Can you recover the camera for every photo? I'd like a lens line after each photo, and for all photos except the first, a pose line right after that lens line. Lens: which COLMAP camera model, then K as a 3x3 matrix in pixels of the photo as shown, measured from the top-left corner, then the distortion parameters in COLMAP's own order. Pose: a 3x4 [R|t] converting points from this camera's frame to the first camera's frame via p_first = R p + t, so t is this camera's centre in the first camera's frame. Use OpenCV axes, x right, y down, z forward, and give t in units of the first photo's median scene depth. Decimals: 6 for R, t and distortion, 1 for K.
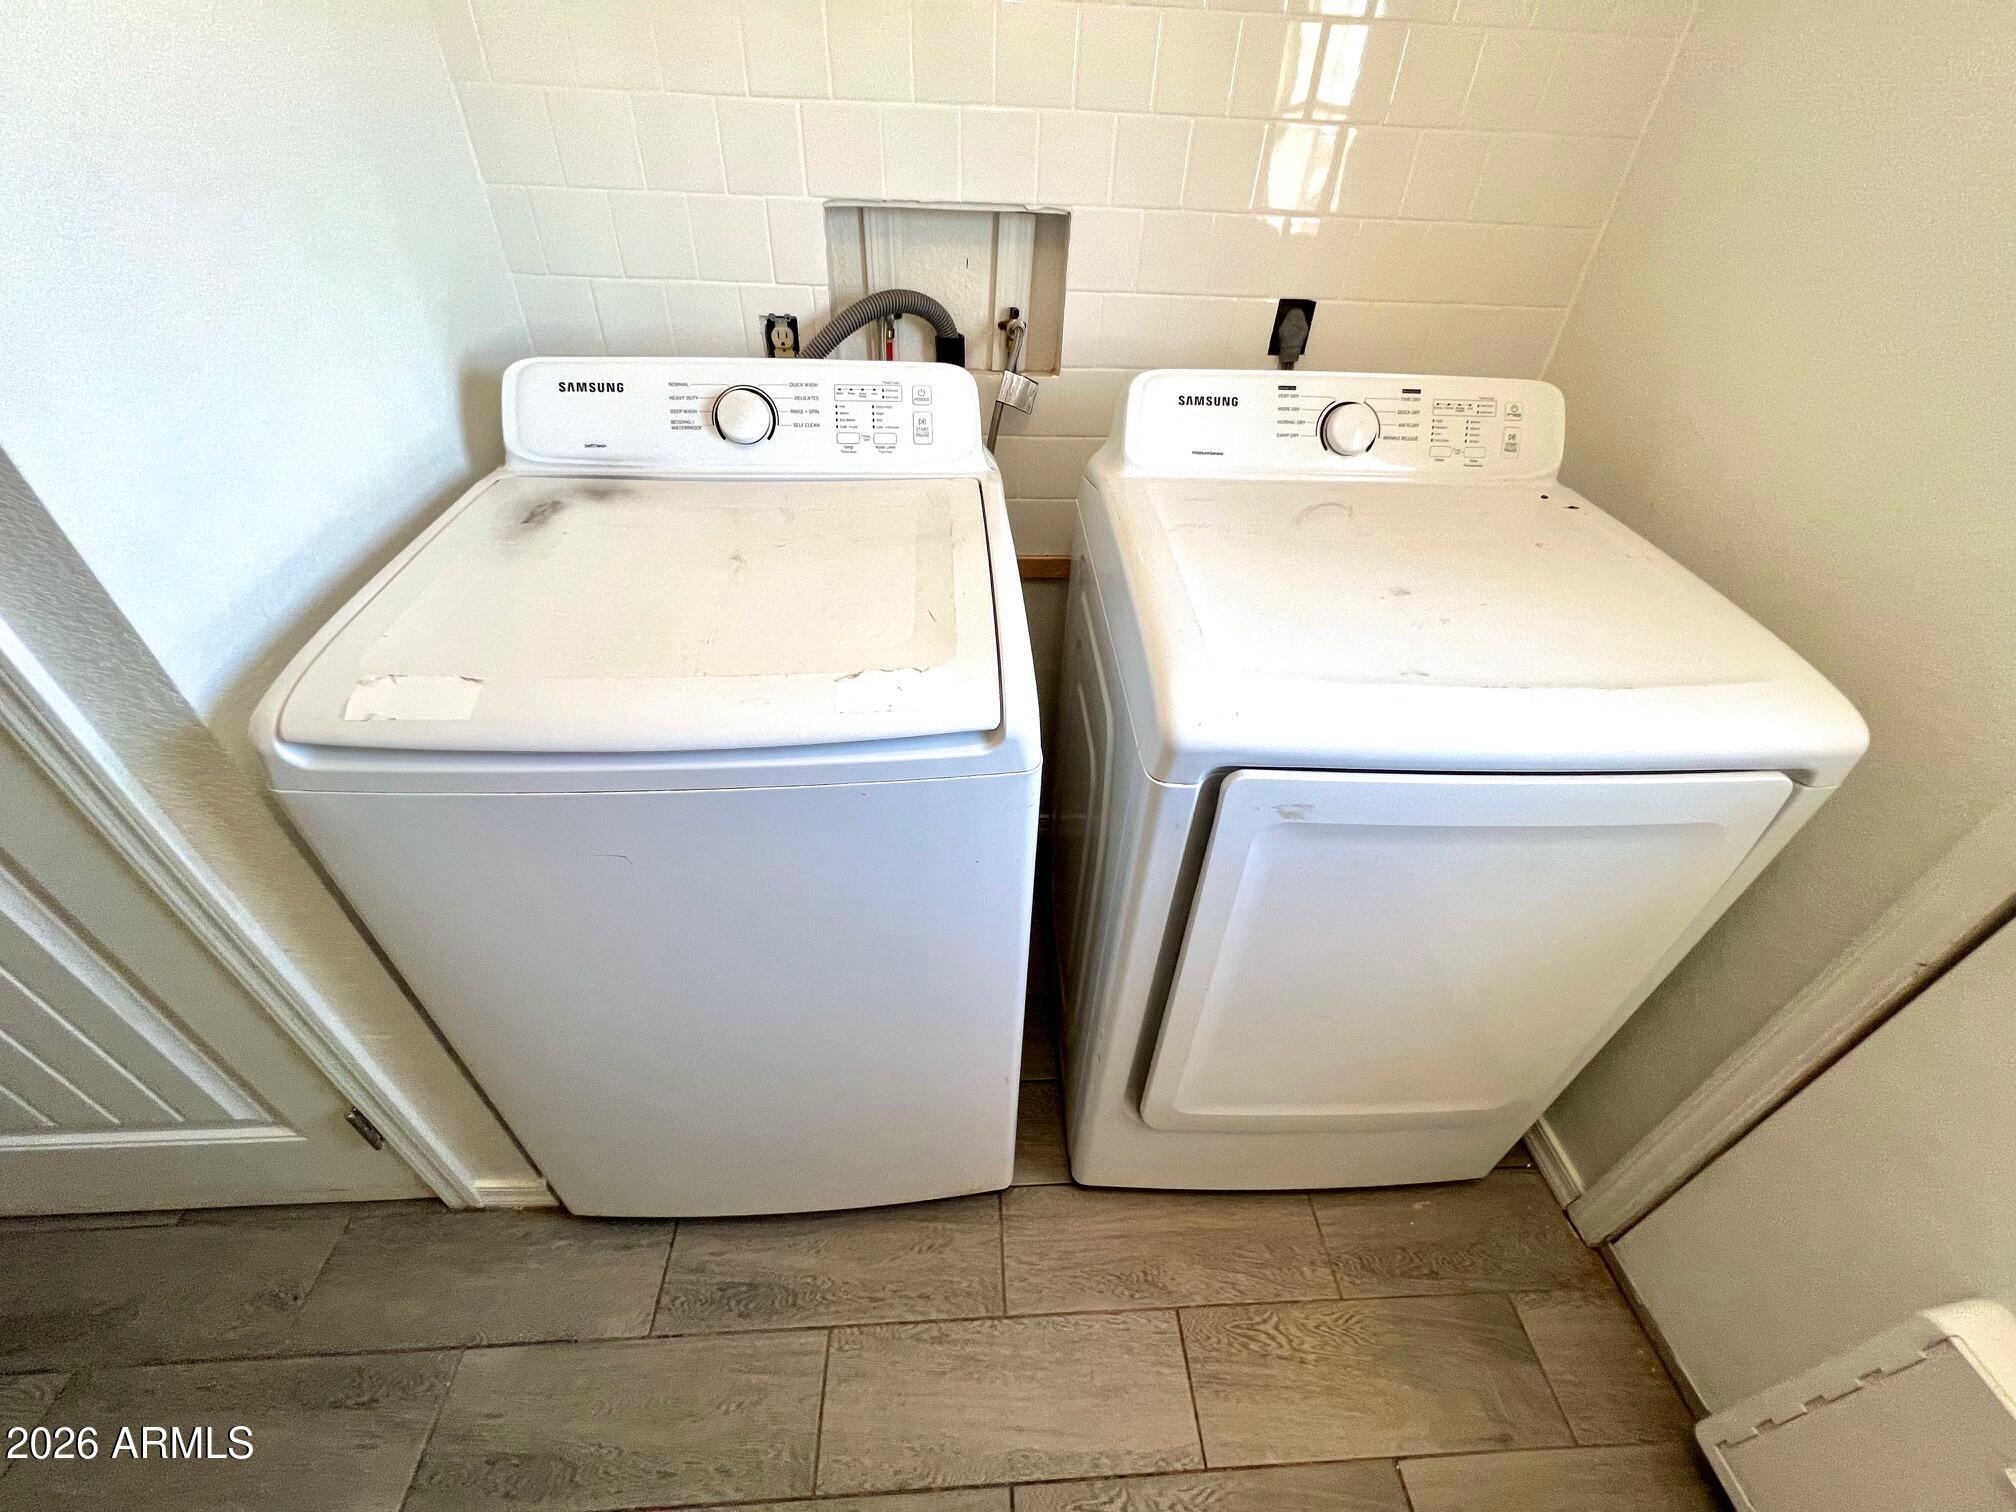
lens RADIAL K [[823.4, 0, 1009.7], [0, 823.4, 753.2], [0, 0, 1]] dist [-0.002596, -0.000025]
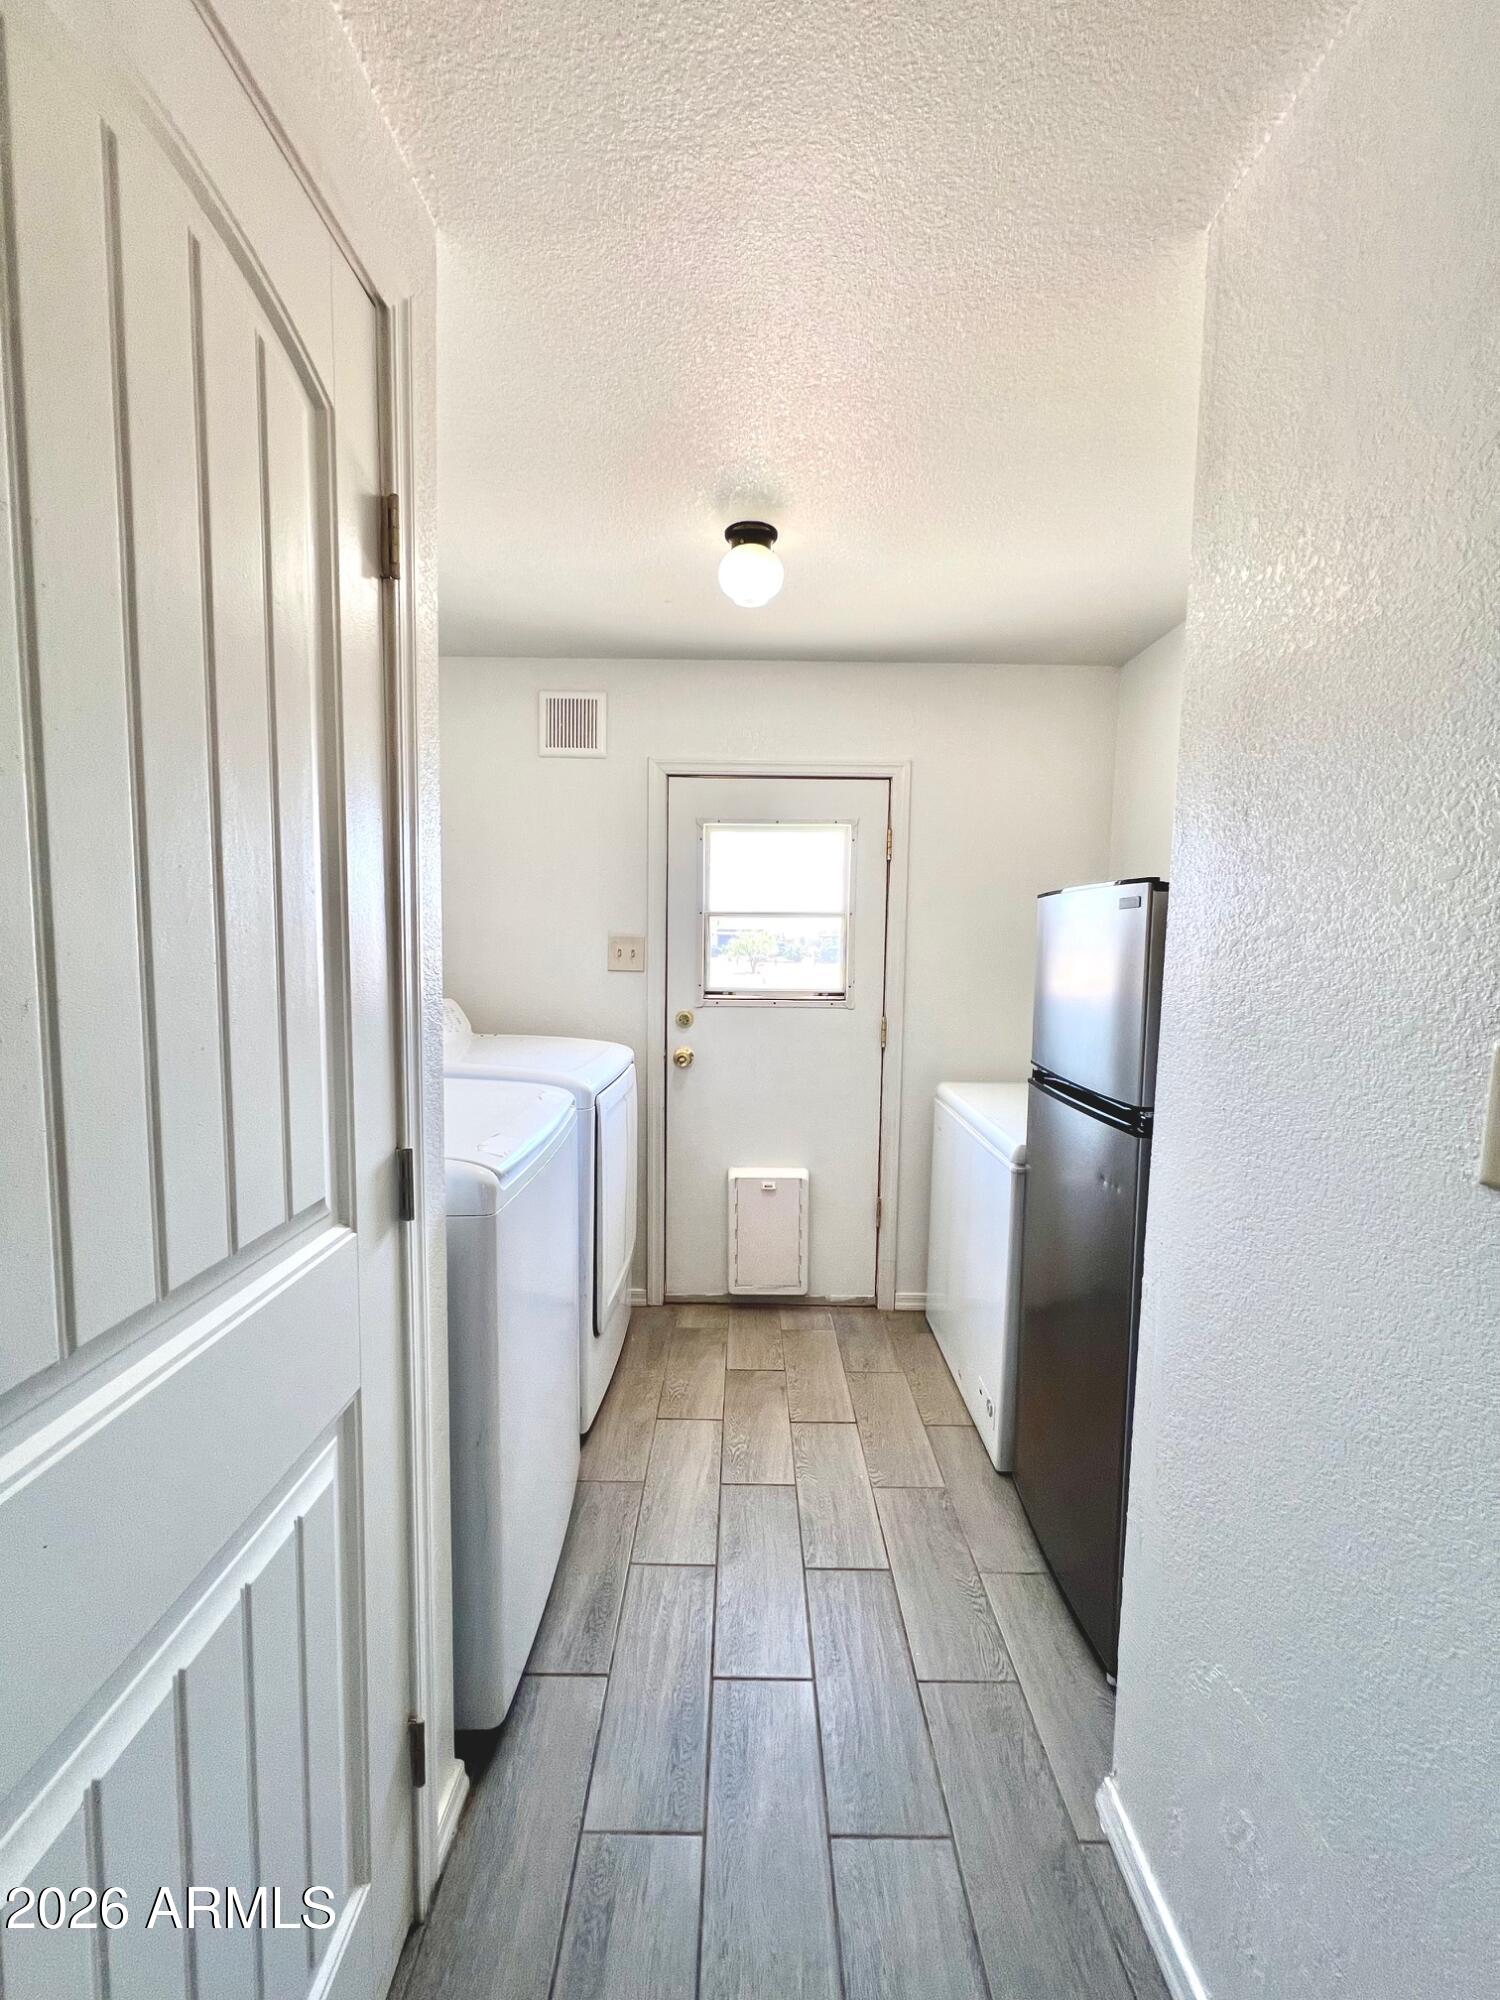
lens RADIAL K [[816.8, 0, 749.5], [0, 816.8, 997.1], [0, 0, 1]] dist [-0.002596, -0.000025]
pose [[0.053995, -0.118593, 0.991474, -1.535975], [0.624679, 0.778641, 0.059116, -0.047862], [-0.779012, 0.616161, 0.116126, 0.032734]]
